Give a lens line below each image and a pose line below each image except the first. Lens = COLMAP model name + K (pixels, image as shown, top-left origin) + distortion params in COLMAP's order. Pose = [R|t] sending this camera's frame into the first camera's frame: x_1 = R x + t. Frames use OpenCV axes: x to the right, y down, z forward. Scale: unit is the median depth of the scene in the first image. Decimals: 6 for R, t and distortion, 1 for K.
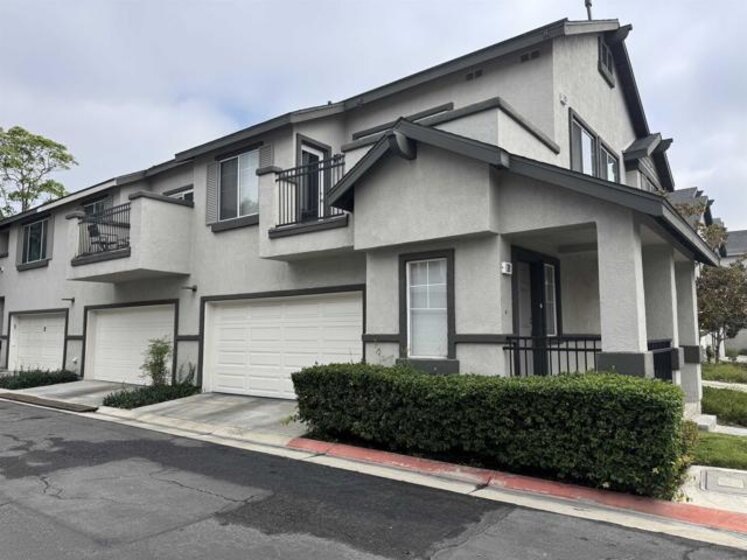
lens RADIAL K [[515.5, 0, 378.4], [0, 515.5, 278.4], [0, 0, 1]] dist [0.090322, -0.117827]
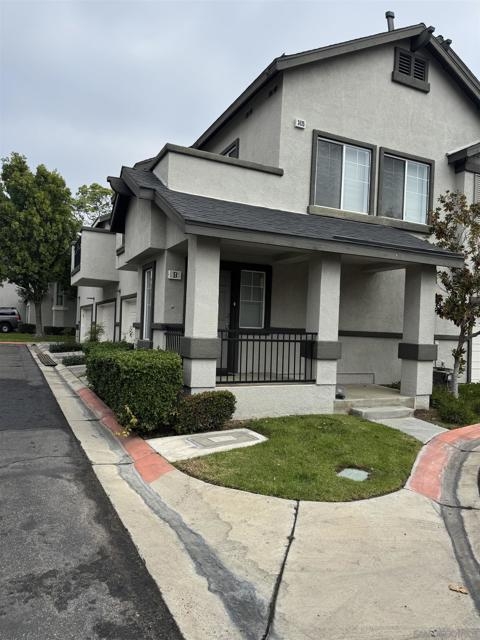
lens RADIAL K [[441.6, 0, 234.7], [0, 441.6, 321.1], [0, 0, 1]] dist [0.090322, -0.117827]
pose [[0.887760, 0.033378, -0.459095, 0.816615], [0.003999, 0.996771, 0.080202, 0.007672], [0.460290, -0.073036, 0.884759, 0.045477]]
